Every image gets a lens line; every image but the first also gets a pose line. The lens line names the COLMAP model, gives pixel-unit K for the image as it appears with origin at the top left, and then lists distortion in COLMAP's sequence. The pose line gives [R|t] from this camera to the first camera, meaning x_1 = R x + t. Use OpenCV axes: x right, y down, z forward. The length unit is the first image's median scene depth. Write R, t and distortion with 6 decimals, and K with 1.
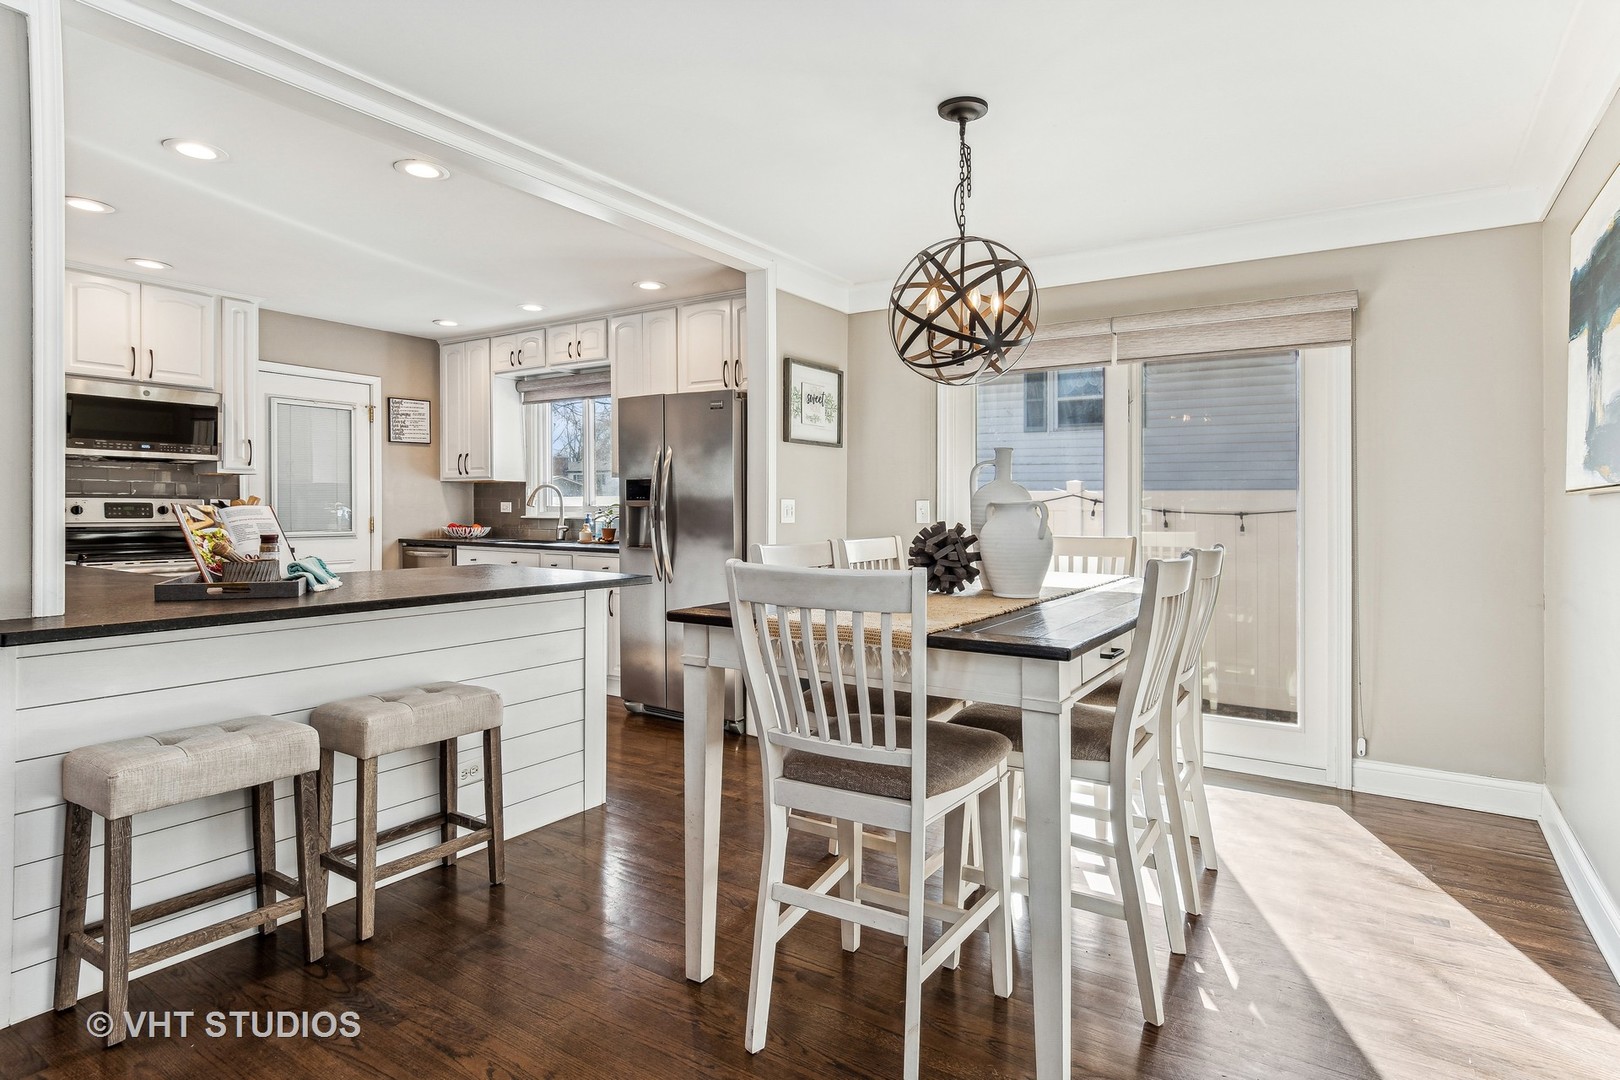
lens RADIAL K [[878.1, 0, 820.6], [0, 878.1, 544.7], [0, 0, 1]] dist [0.011468, -0.003412]
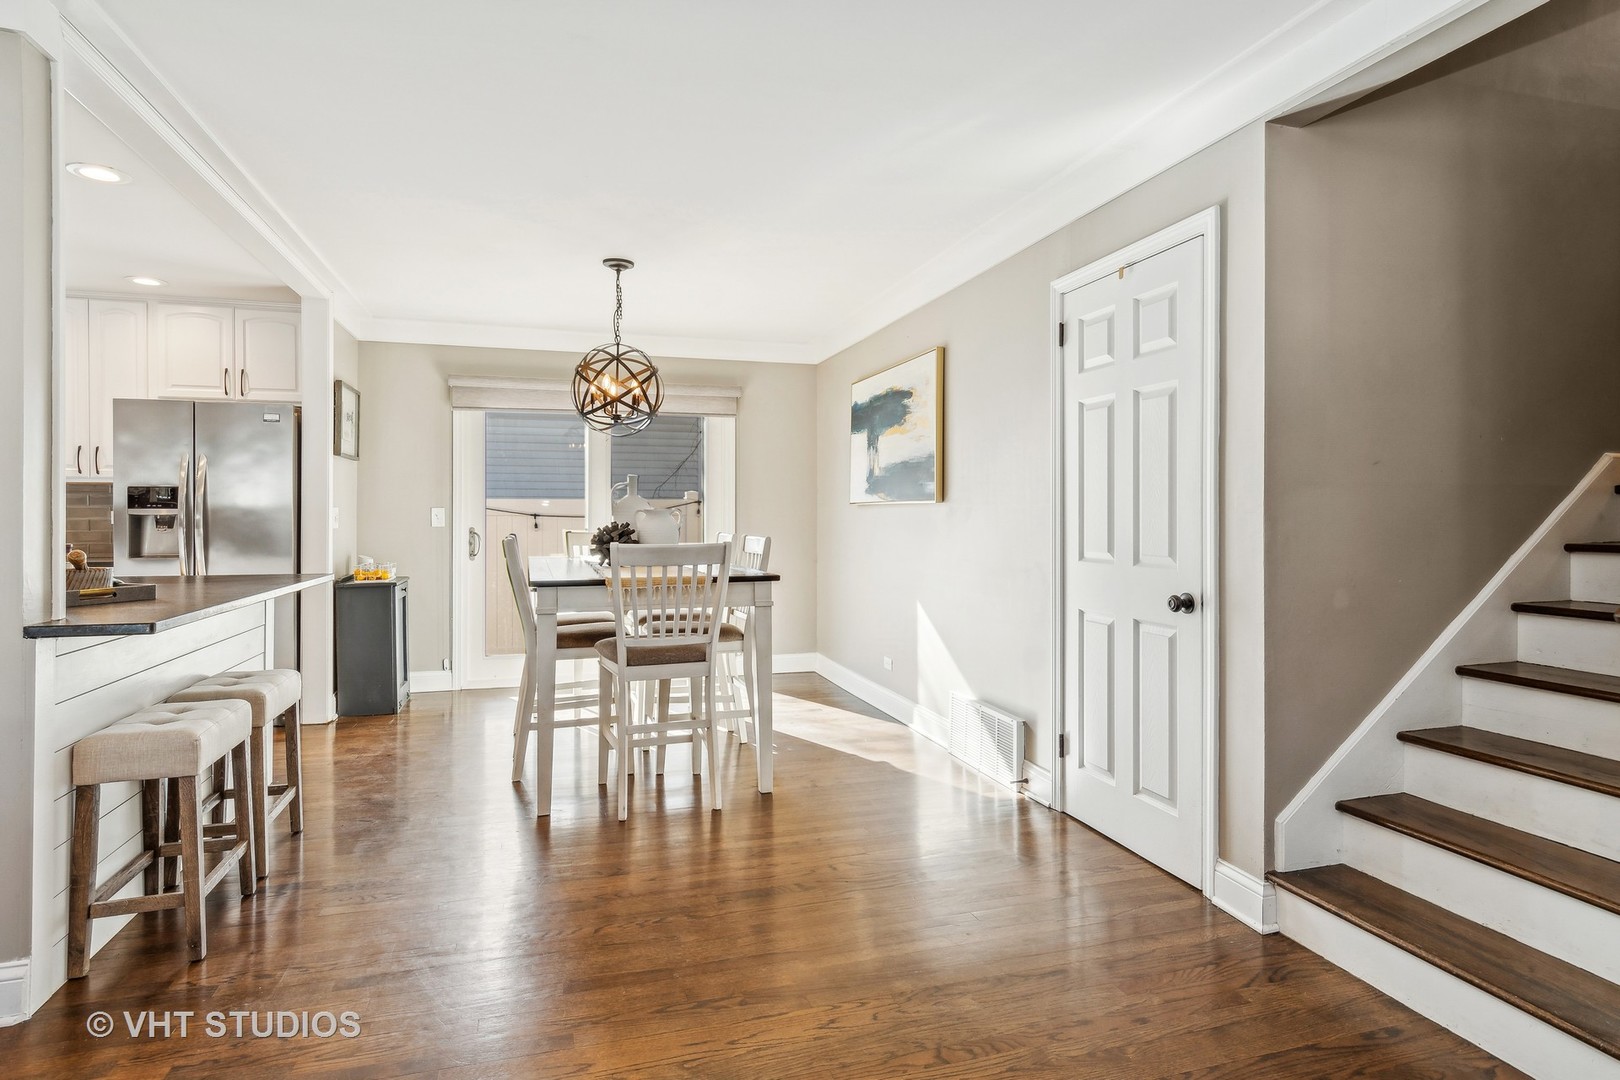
lens RADIAL K [[878.1, 0, 817.5], [0, 878.1, 529.4], [0, 0, 1]] dist [0.011468, -0.003412]
pose [[0.654131, -0.013791, 0.756255, -0.389949], [0.035680, 0.999283, -0.012639, 0.008327], [-0.755539, 0.035251, 0.654154, -0.140816]]
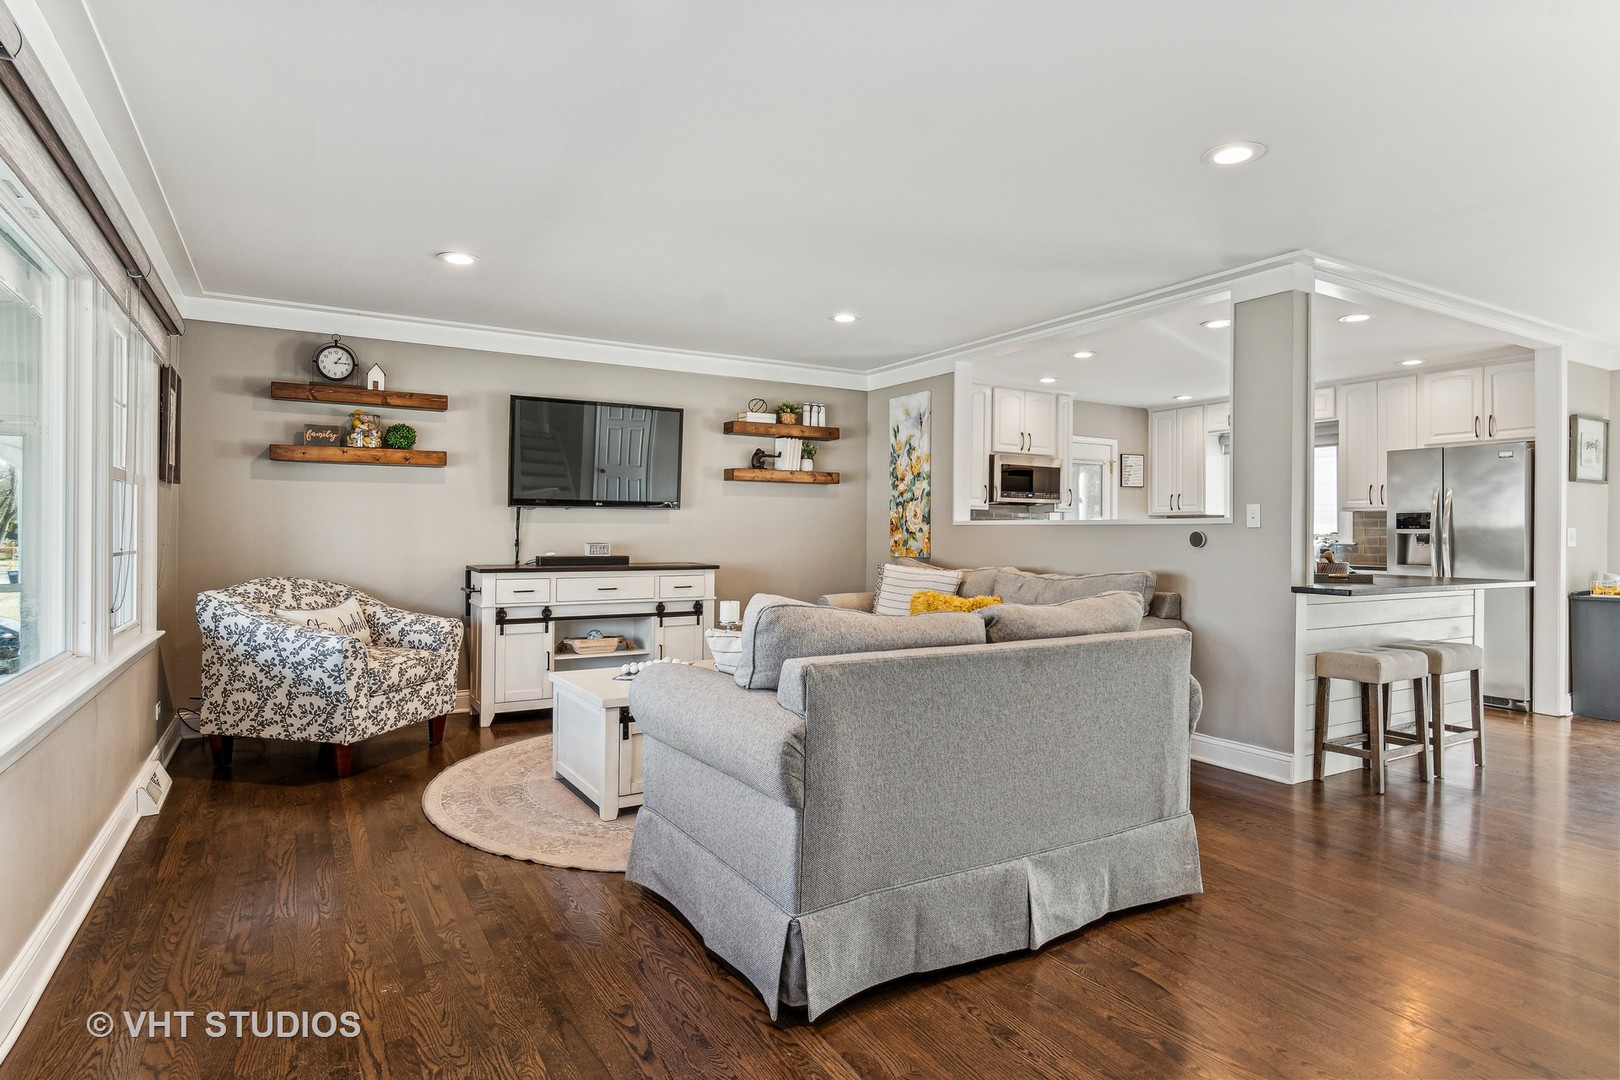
lens RADIAL K [[878.1, 0, 798.0], [0, 878.1, 522.4], [0, 0, 1]] dist [0.011468, -0.003412]
pose [[0.892539, -0.004625, -0.450947, -0.365151], [-0.023181, 0.998155, -0.056118, 0.028865], [0.450374, 0.060541, 0.890785, -0.481265]]
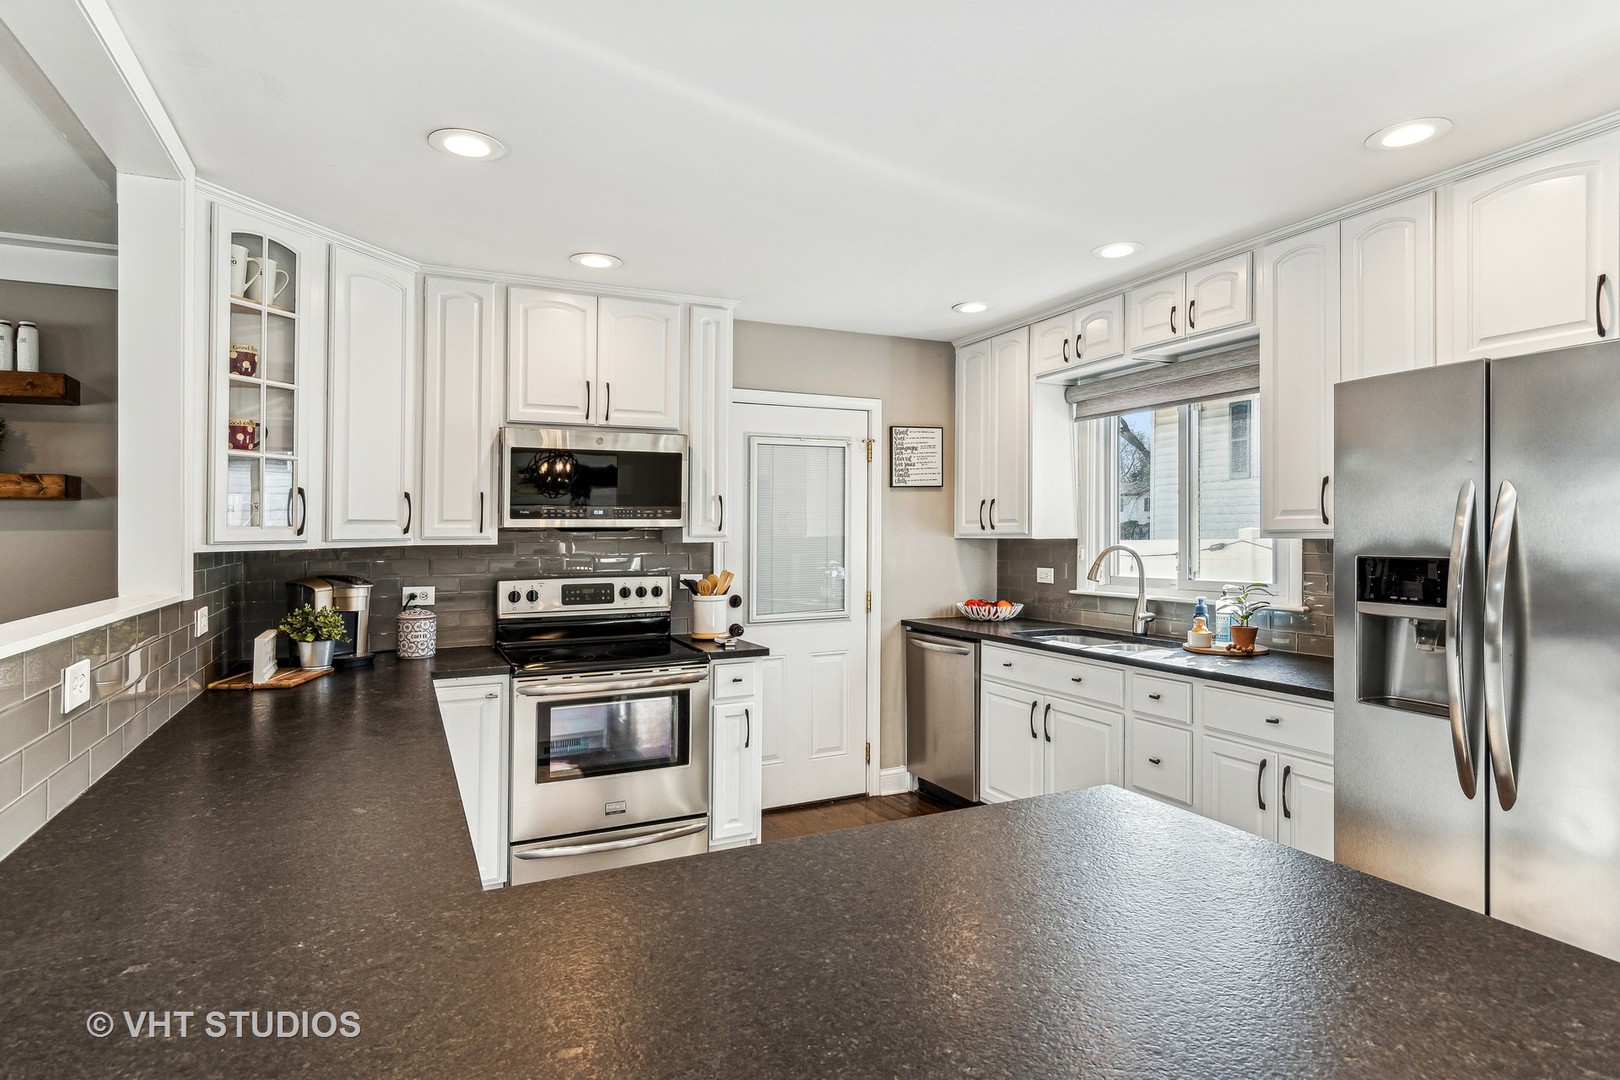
lens RADIAL K [[878.1, 0, 798.6], [0, 878.1, 538.6], [0, 0, 1]] dist [0.011468, -0.003412]
pose [[0.850464, -0.008792, -0.525959, -0.196207], [-0.010277, 0.999392, -0.033323, -0.055966], [0.525932, 0.033746, 0.849857, 0.389689]]
